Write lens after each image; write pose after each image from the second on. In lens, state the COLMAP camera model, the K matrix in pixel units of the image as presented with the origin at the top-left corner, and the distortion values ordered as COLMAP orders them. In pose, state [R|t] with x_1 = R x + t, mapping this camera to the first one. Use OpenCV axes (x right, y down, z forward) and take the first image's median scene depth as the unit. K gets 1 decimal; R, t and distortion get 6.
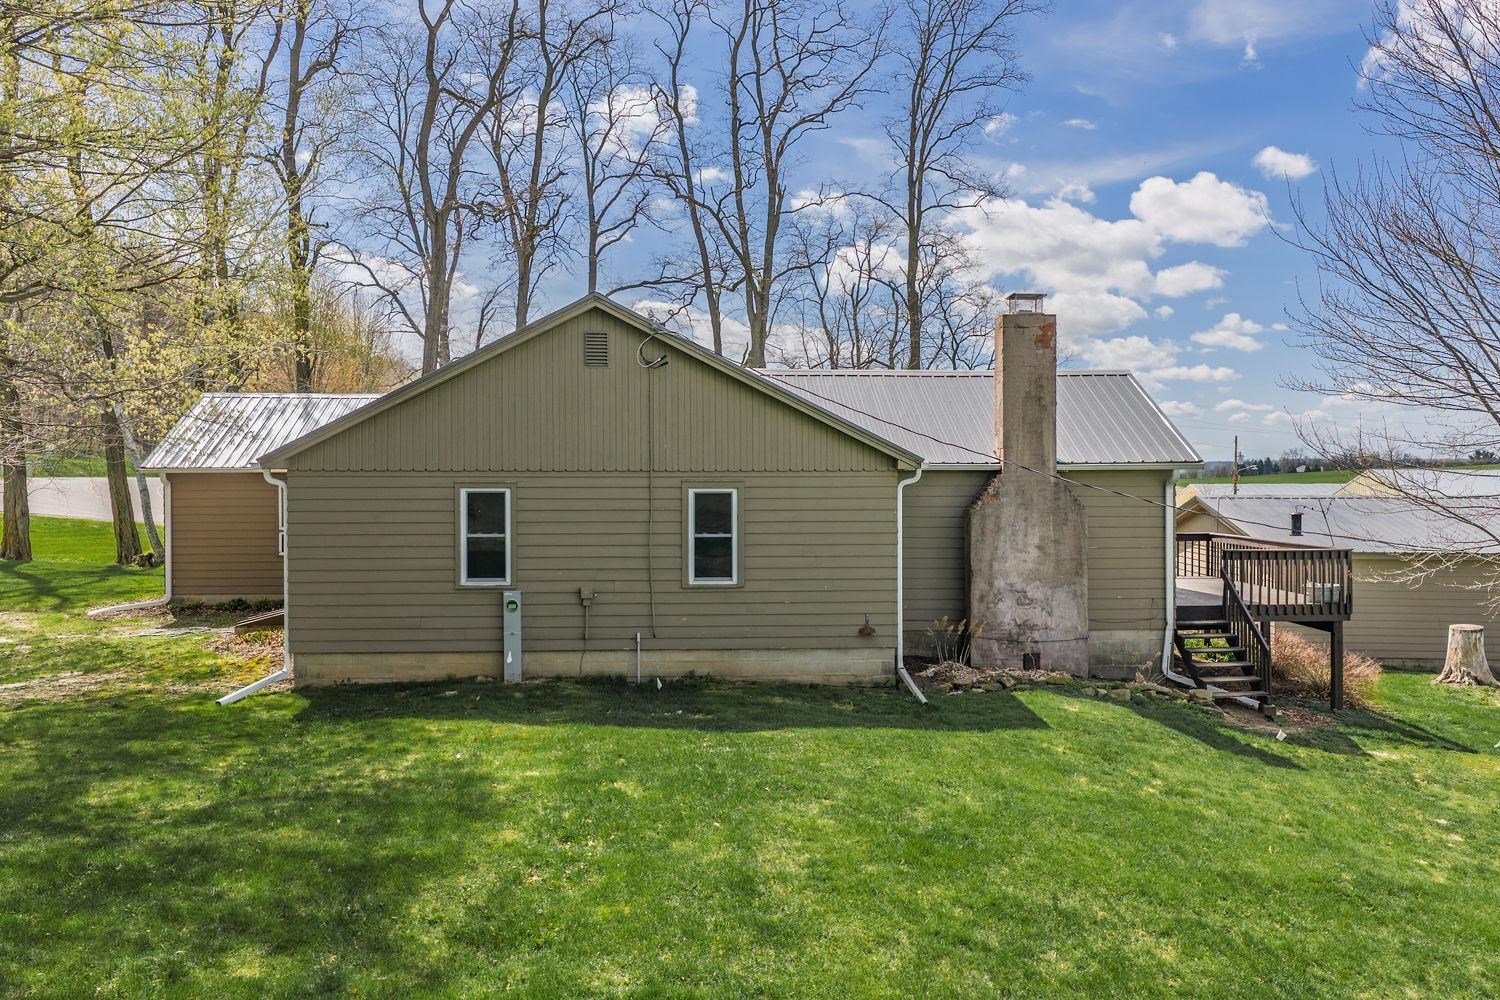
lens RADIAL K [[1243.1, 0, 767.5], [0, 1243.1, 494.6], [0, 0, 1]] dist [0.005345, -0.004175]
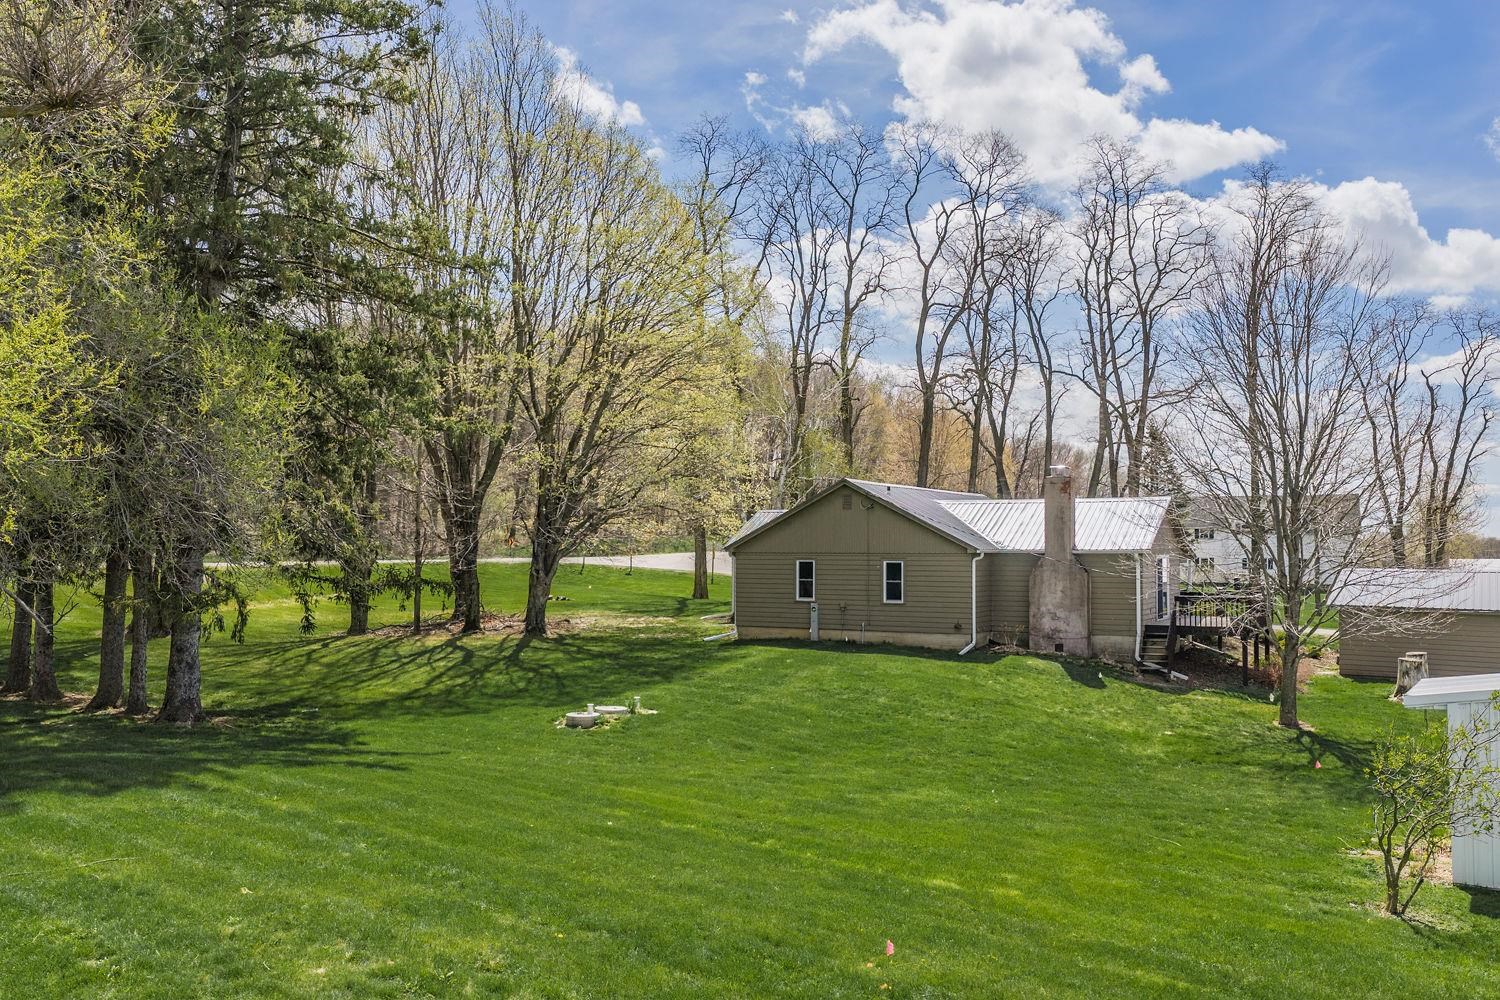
lens RADIAL K [[1243.1, 0, 767.5], [0, 1243.1, 494.6], [0, 0, 1]] dist [0.005345, -0.004175]
pose [[0.849424, -0.019781, -0.527340, 0.882395], [-0.010325, 0.998483, -0.054086, -0.000799], [0.527610, 0.051387, 0.847931, -0.977290]]
